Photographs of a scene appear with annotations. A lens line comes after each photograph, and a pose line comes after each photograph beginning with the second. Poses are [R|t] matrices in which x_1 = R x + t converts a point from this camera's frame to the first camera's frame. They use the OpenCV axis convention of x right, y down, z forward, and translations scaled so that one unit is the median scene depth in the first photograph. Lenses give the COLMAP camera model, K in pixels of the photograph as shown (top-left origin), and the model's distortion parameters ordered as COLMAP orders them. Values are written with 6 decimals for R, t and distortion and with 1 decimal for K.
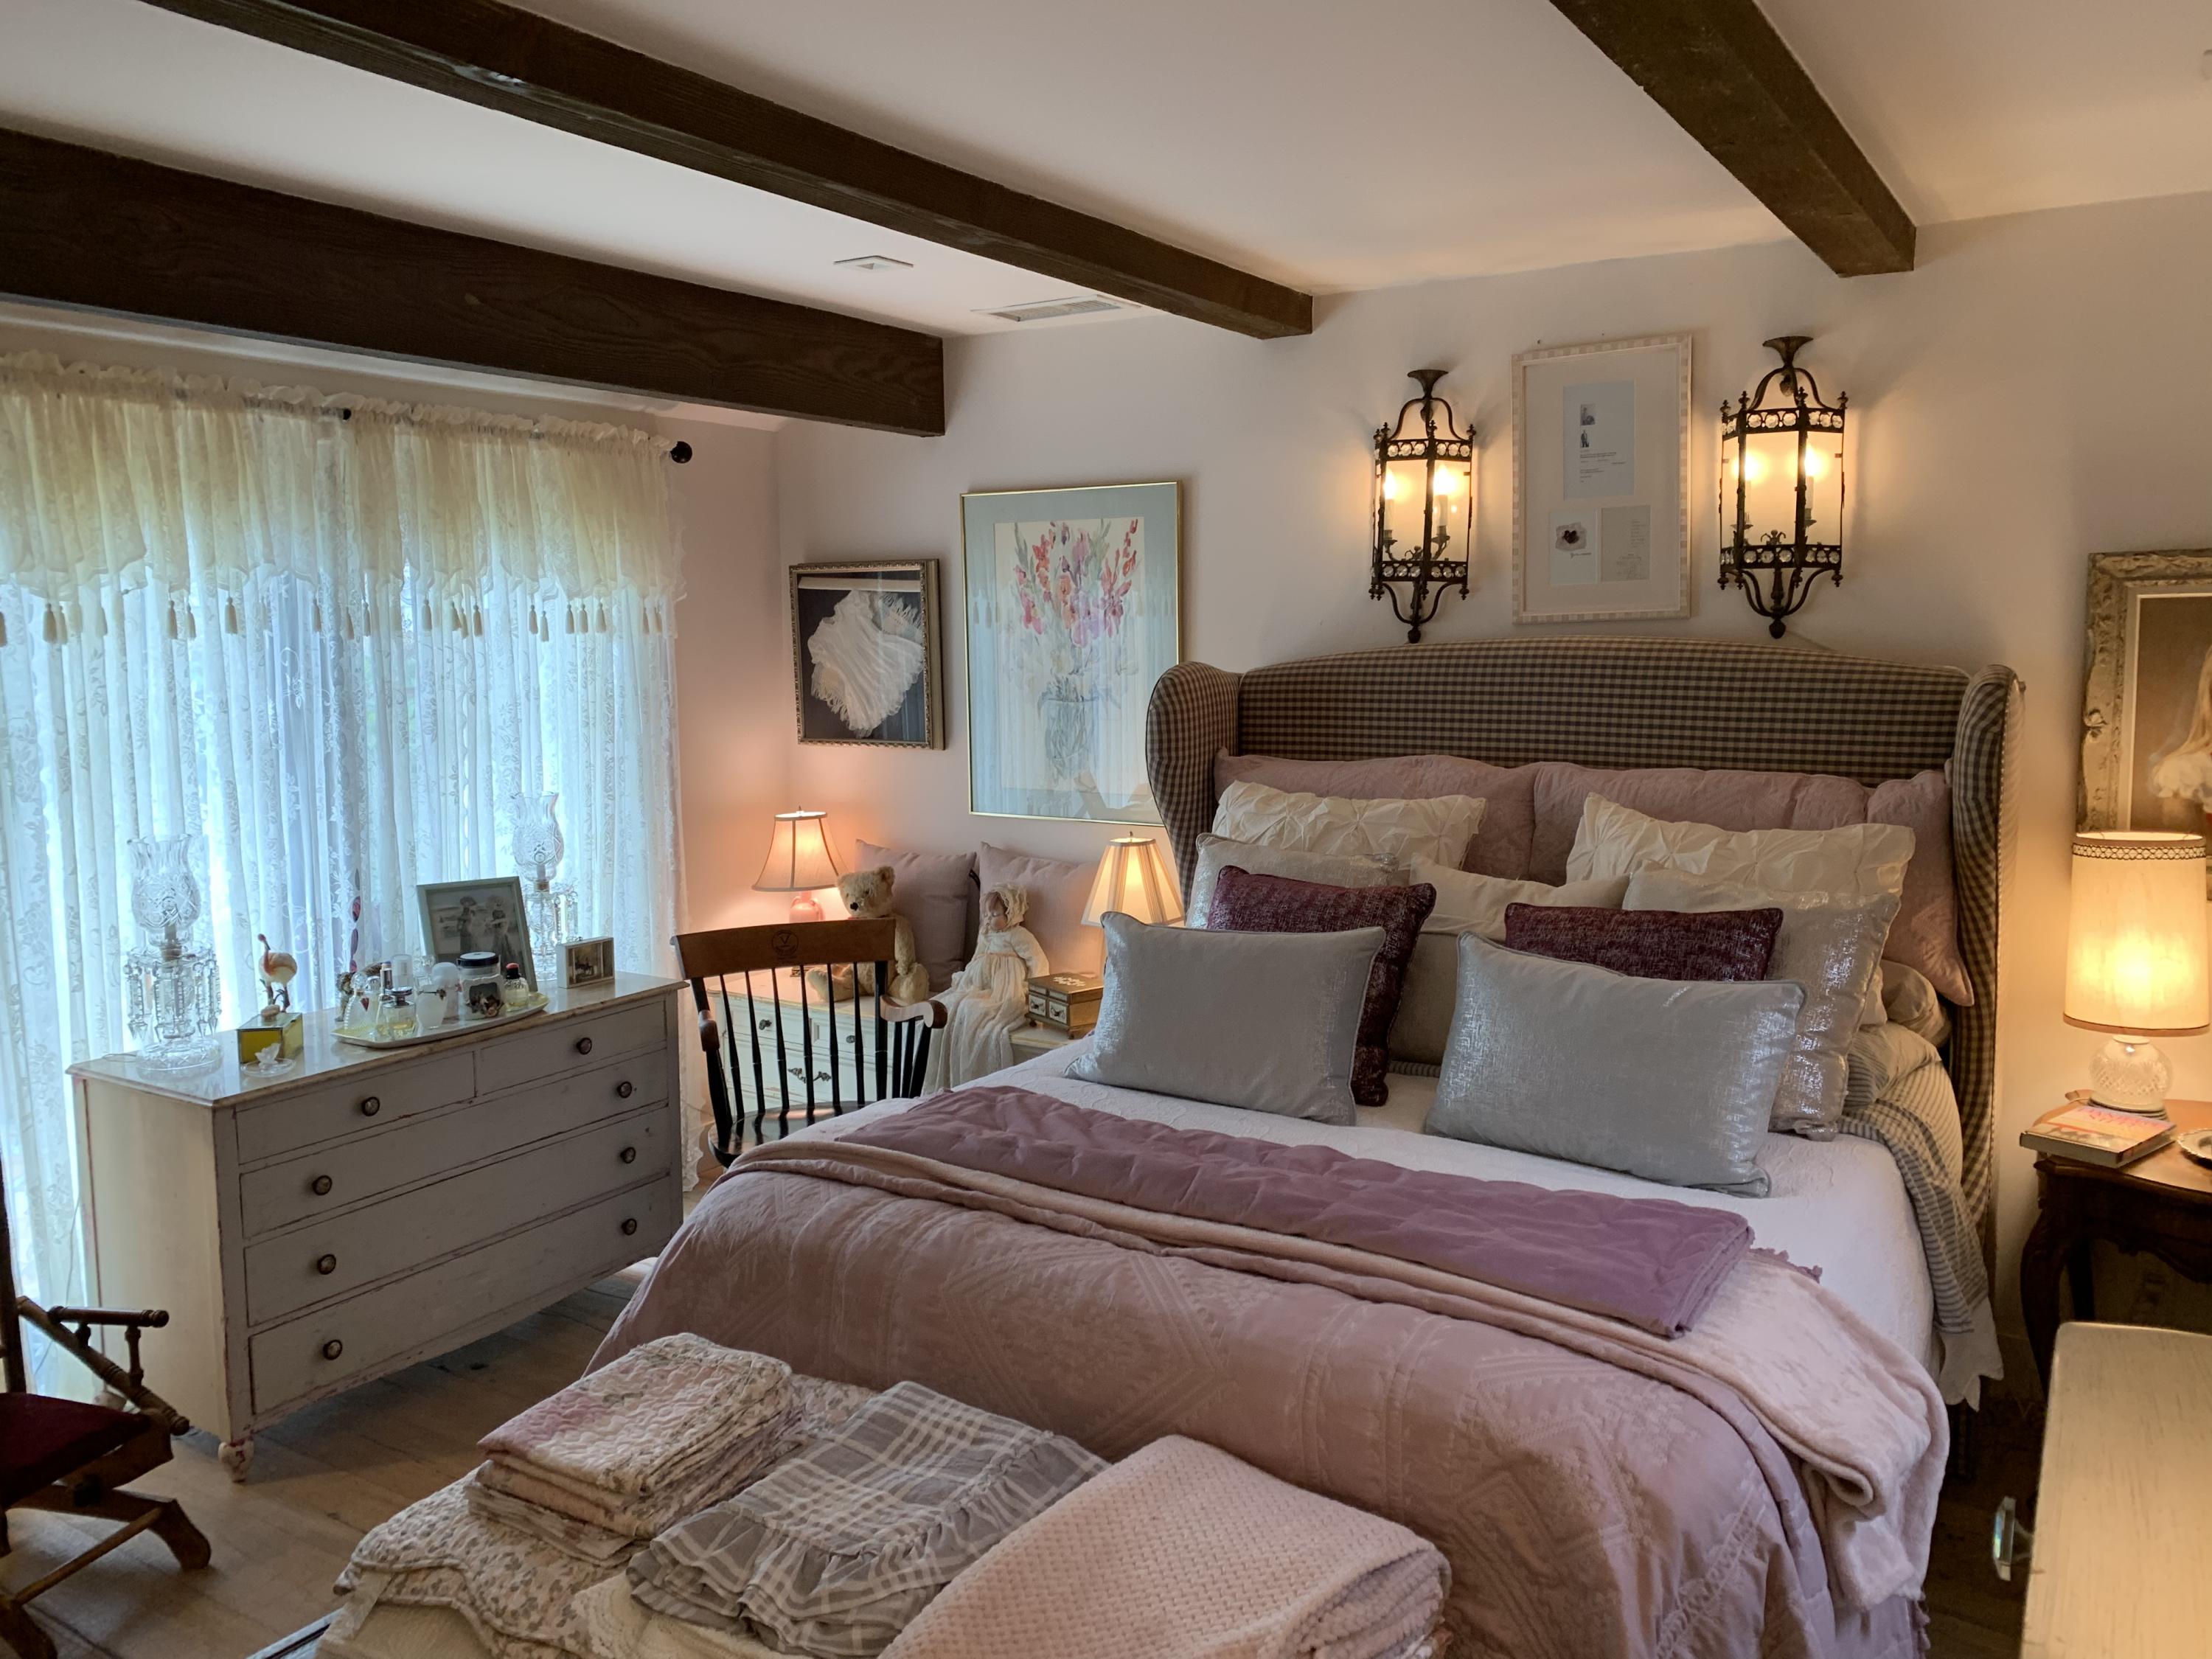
lens RADIAL K [[1681.7, 0, 1106.0], [0, 1681.7, 829.5], [0, 0, 1]] dist [0.054662, -0.071356]
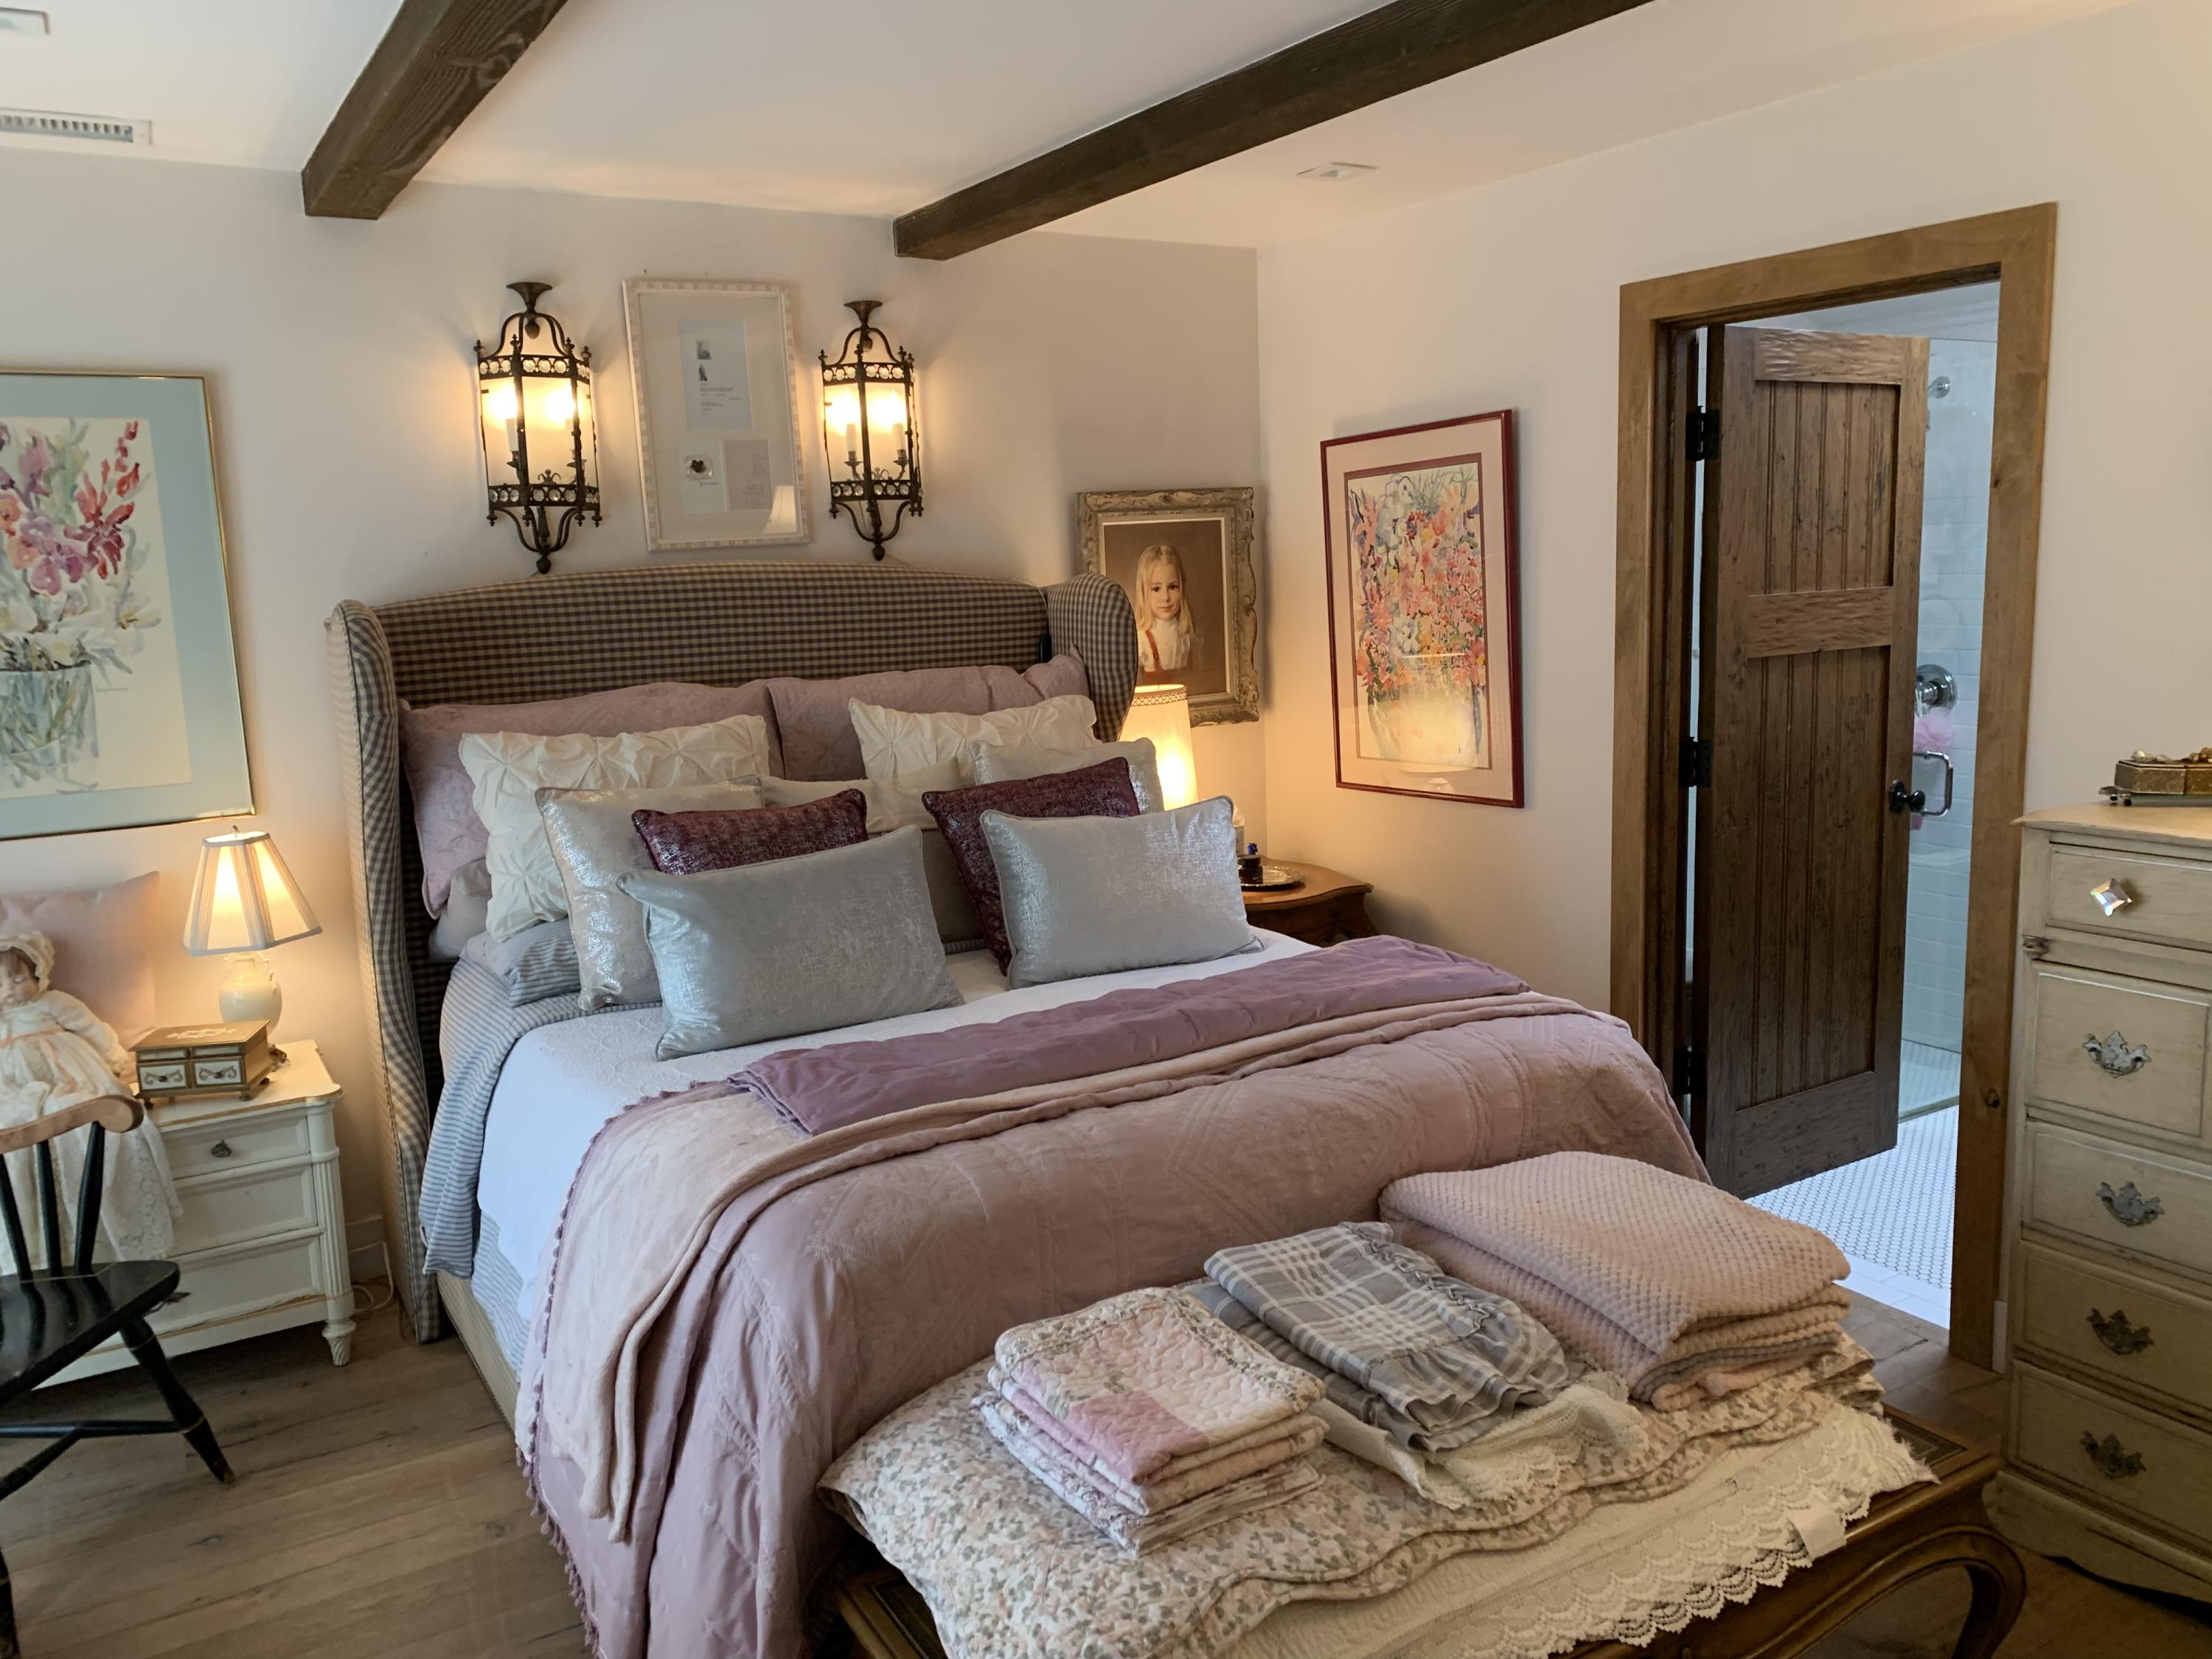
lens RADIAL K [[1681.7, 0, 1106.0], [0, 1681.7, 829.5], [0, 0, 1]] dist [0.054662, -0.071356]
pose [[0.435696, -0.152674, 0.887051, -0.605879], [0.137228, 0.985256, 0.102173, -0.025704], [-0.889572, 0.077212, 0.450223, 0.340716]]
